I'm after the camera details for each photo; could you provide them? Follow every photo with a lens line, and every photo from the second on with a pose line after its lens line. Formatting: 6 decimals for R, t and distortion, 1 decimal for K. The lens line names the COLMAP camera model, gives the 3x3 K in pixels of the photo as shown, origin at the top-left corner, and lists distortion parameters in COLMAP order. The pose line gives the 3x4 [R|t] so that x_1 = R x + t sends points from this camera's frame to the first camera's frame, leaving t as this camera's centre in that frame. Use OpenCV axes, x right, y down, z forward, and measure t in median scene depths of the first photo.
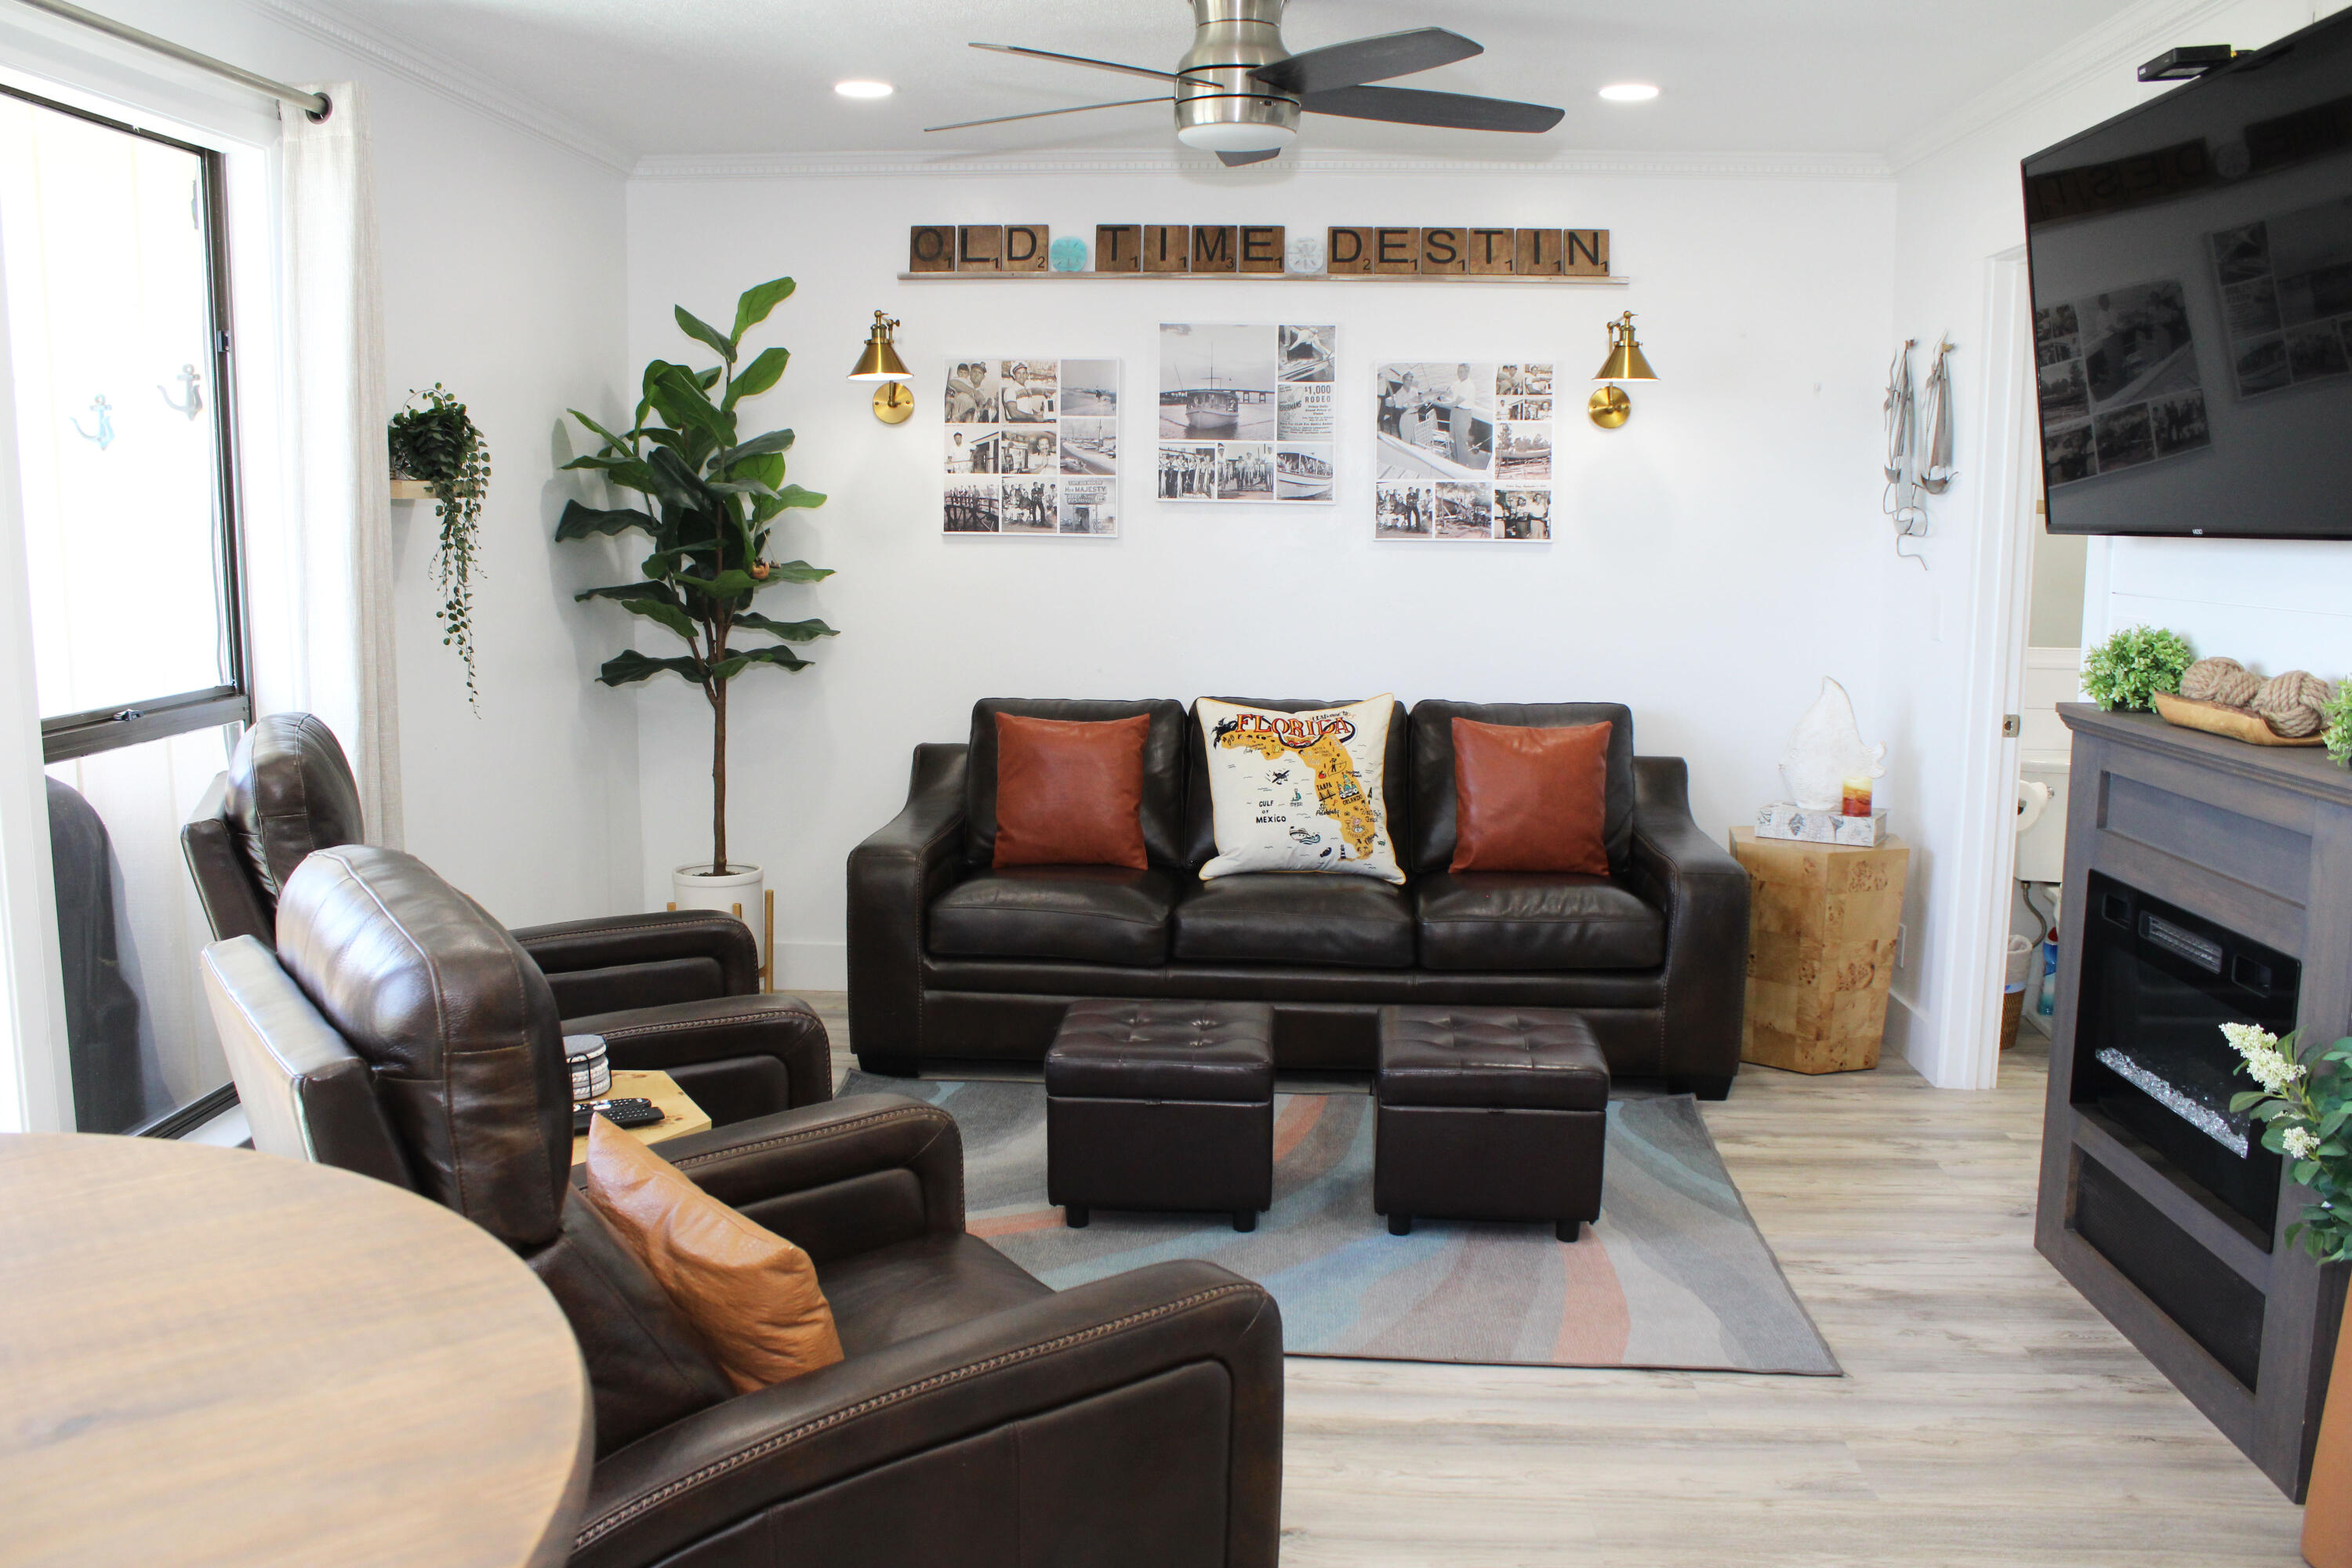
lens RADIAL K [[1947.2, 0, 1154.6], [0, 1947.2, 789.6], [0, 0, 1]] dist [-0.166579, 0.144281]
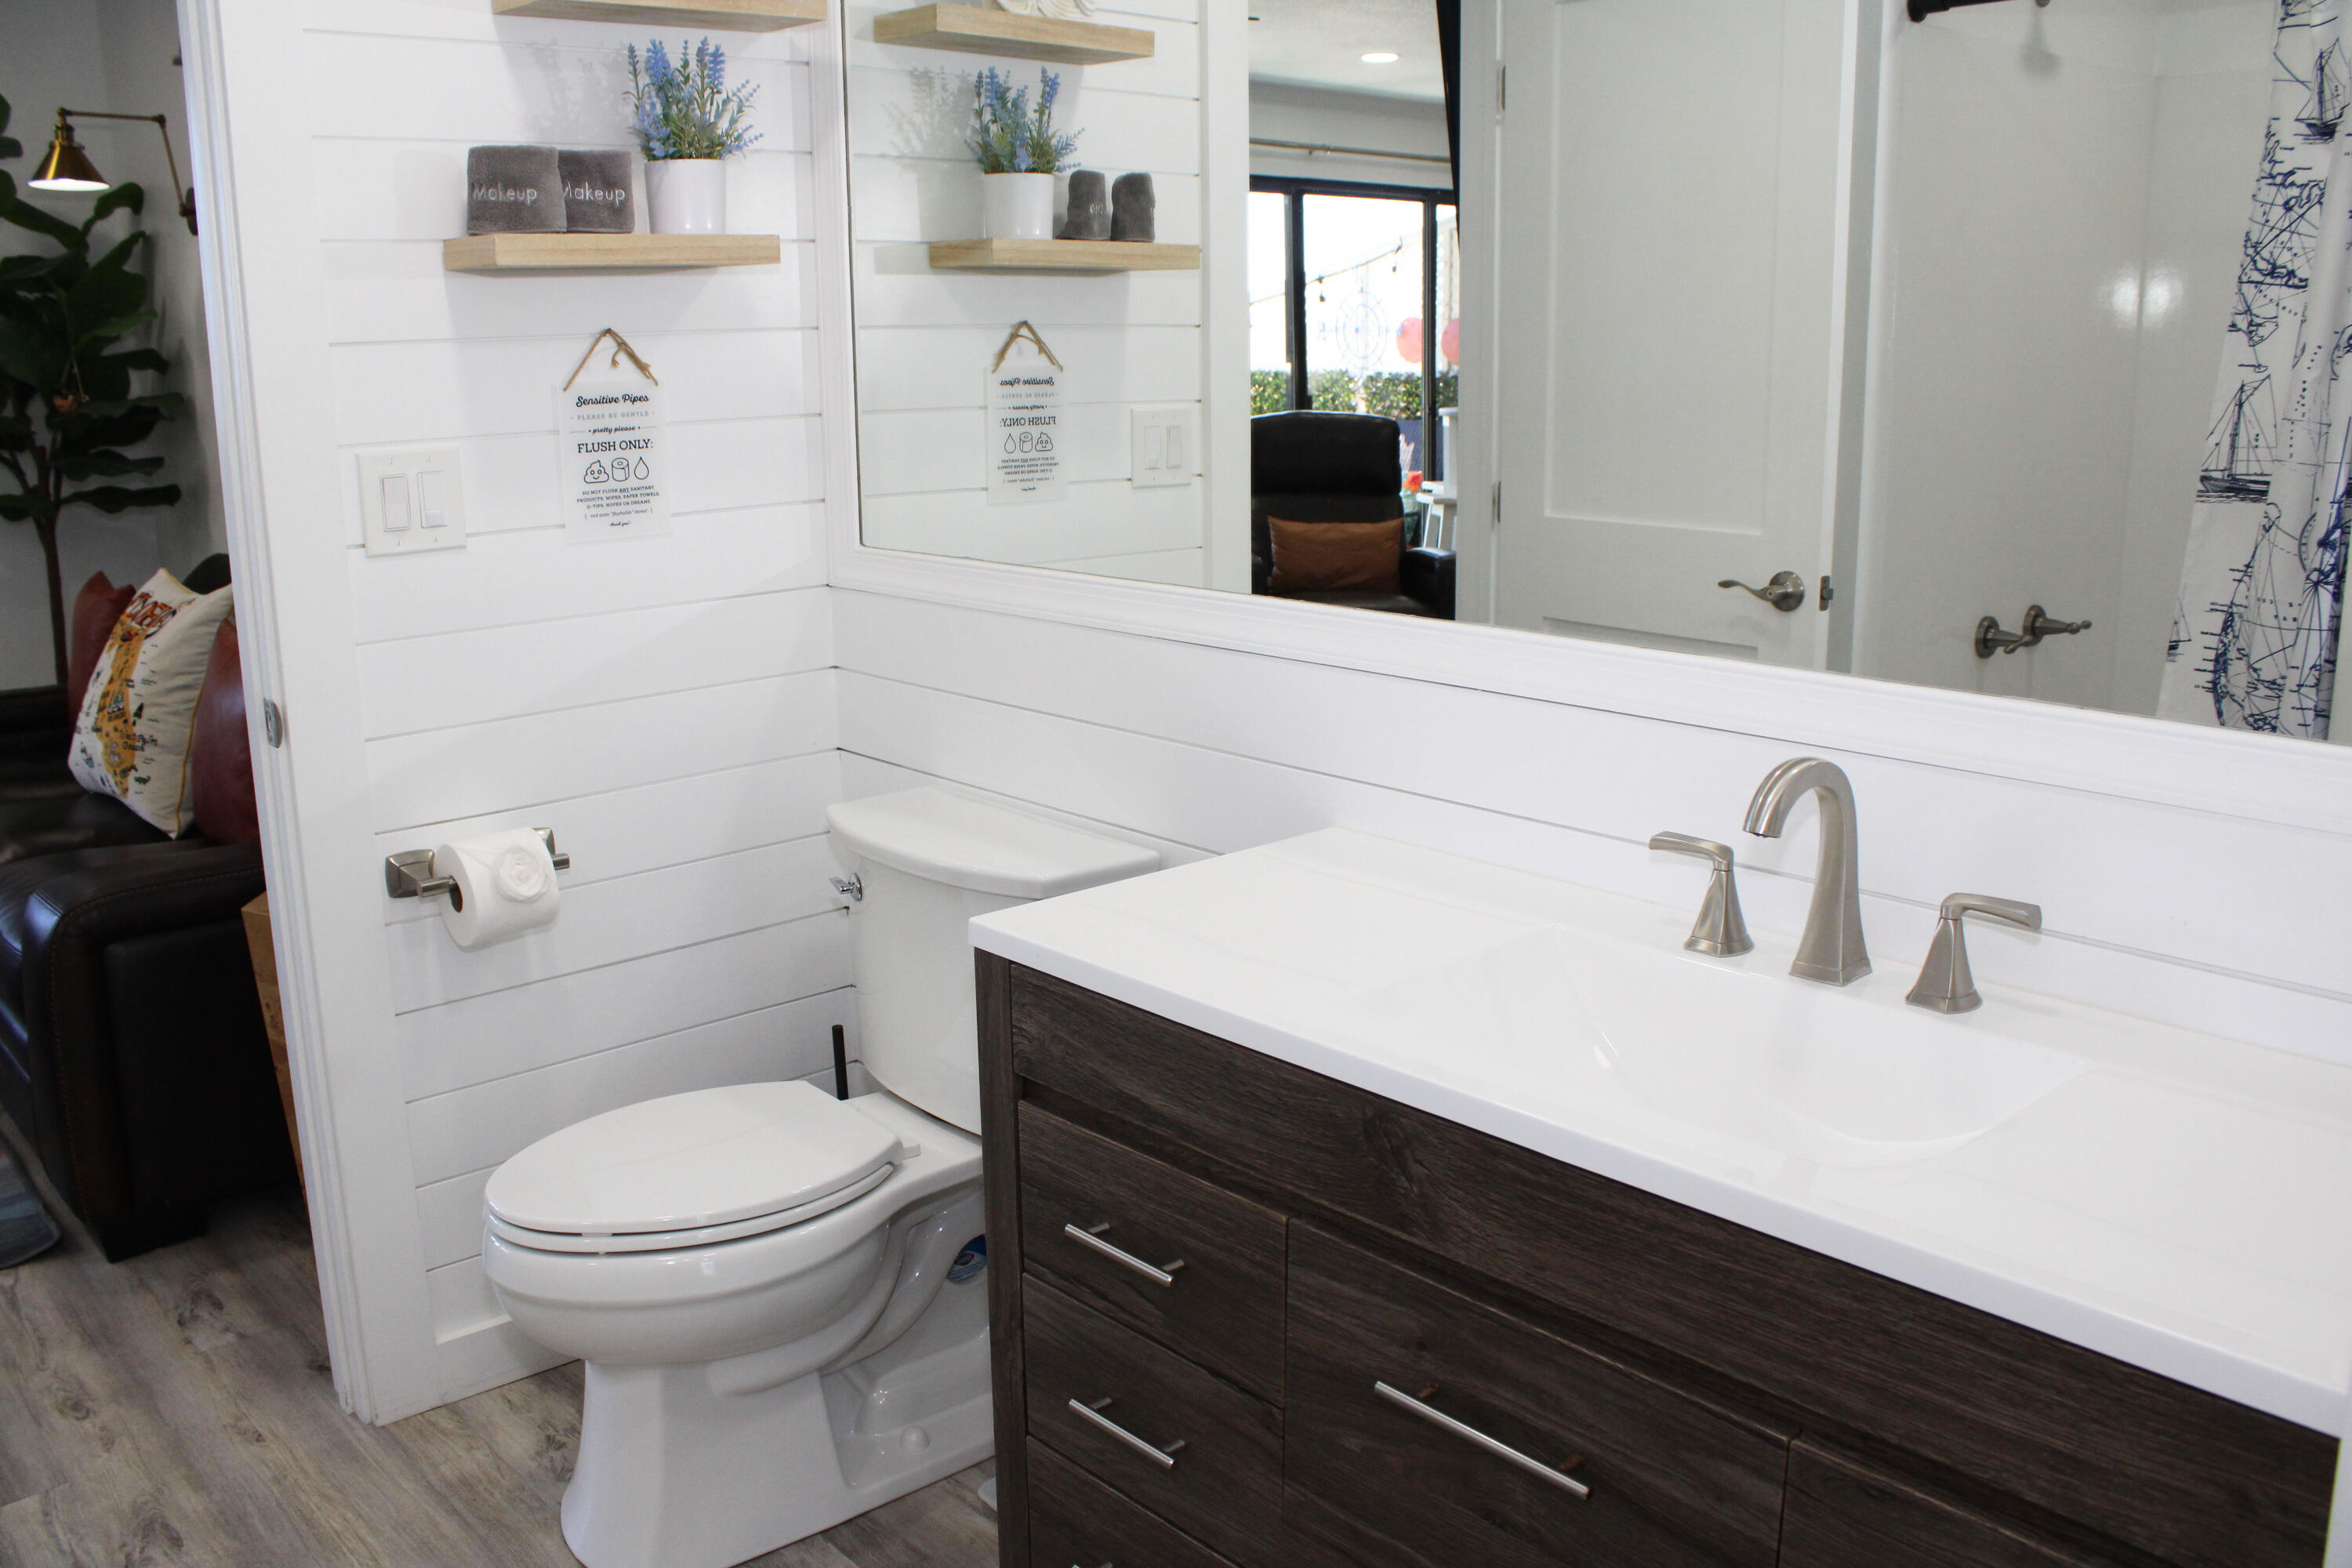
lens RADIAL K [[1947.2, 0, 1154.6], [0, 1947.2, 789.6], [0, 0, 1]] dist [-0.166579, 0.144281]
pose [[0.716072, 0.143678, -0.683079, 0.808269], [-0.084355, 0.989227, 0.119643, -0.079733], [0.692910, -0.028052, 0.720478, 0.692159]]
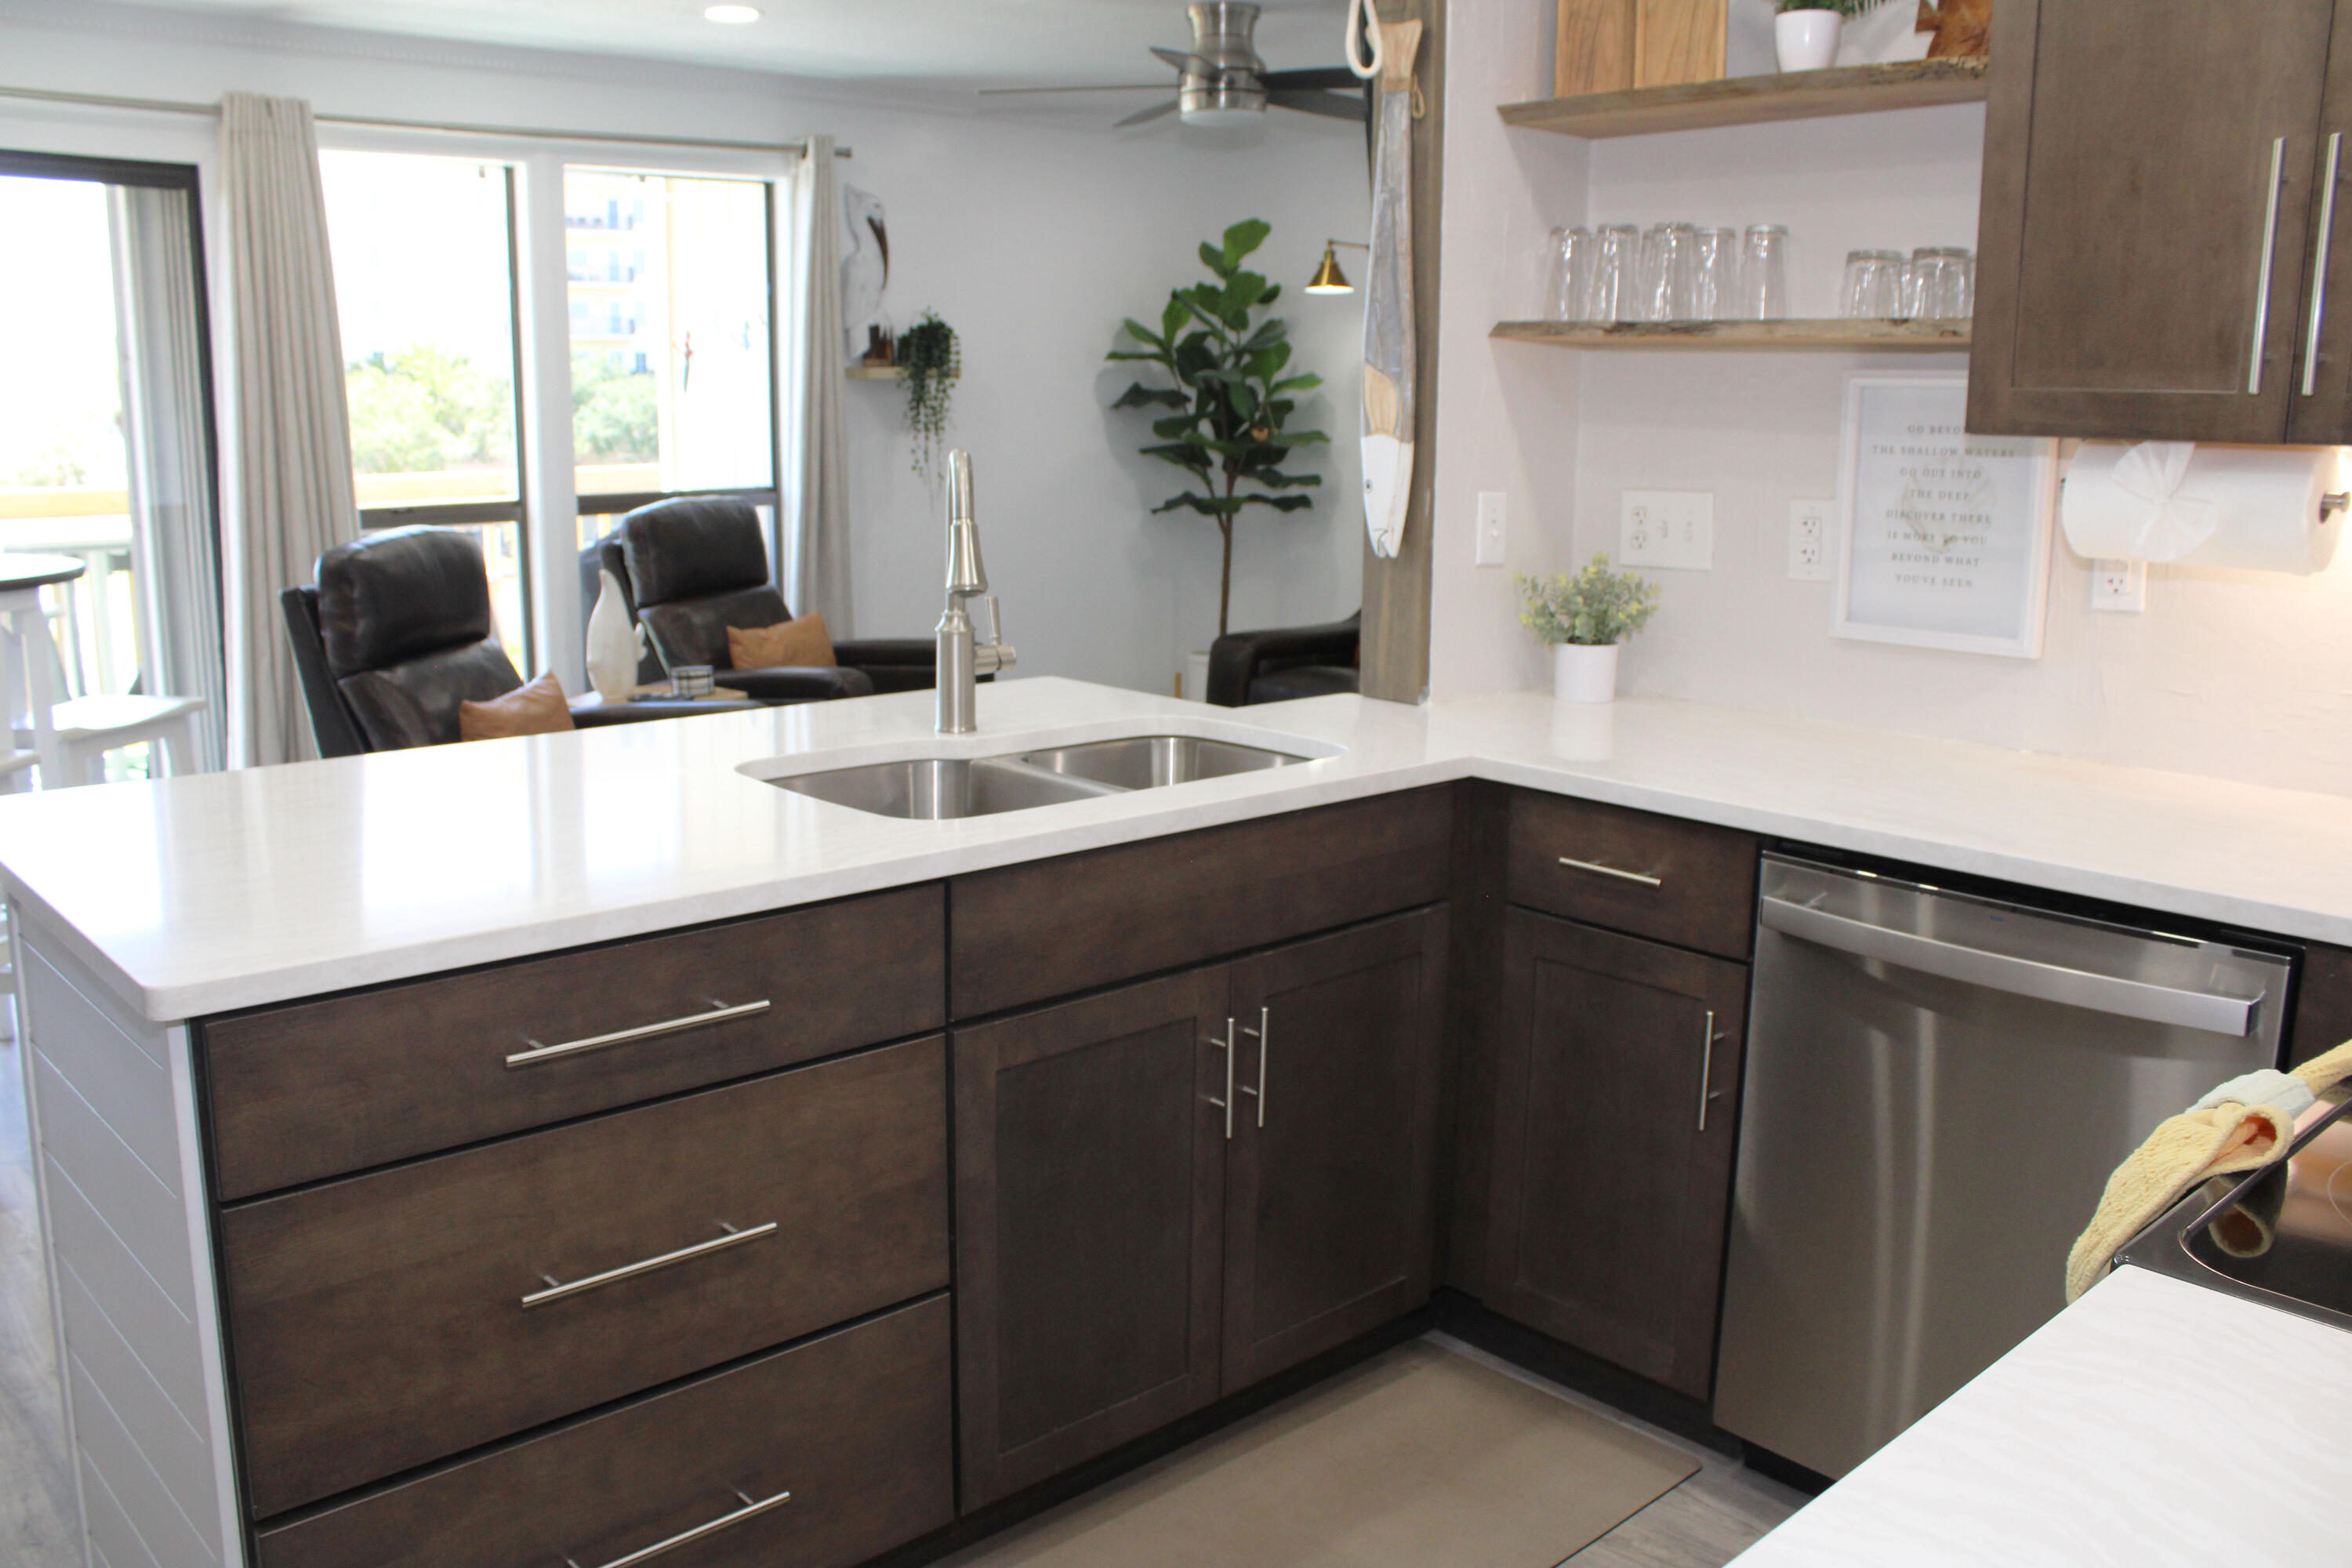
lens RADIAL K [[1947.2, 0, 1154.6], [0, 1947.2, 789.6], [0, 0, 1]] dist [-0.166579, 0.144281]
pose [[0.717143, 0.137534, -0.683220, 0.687772], [-0.103010, 0.990485, 0.091262, 0.015521], [0.689271, 0.004931, 0.724487, -0.031353]]
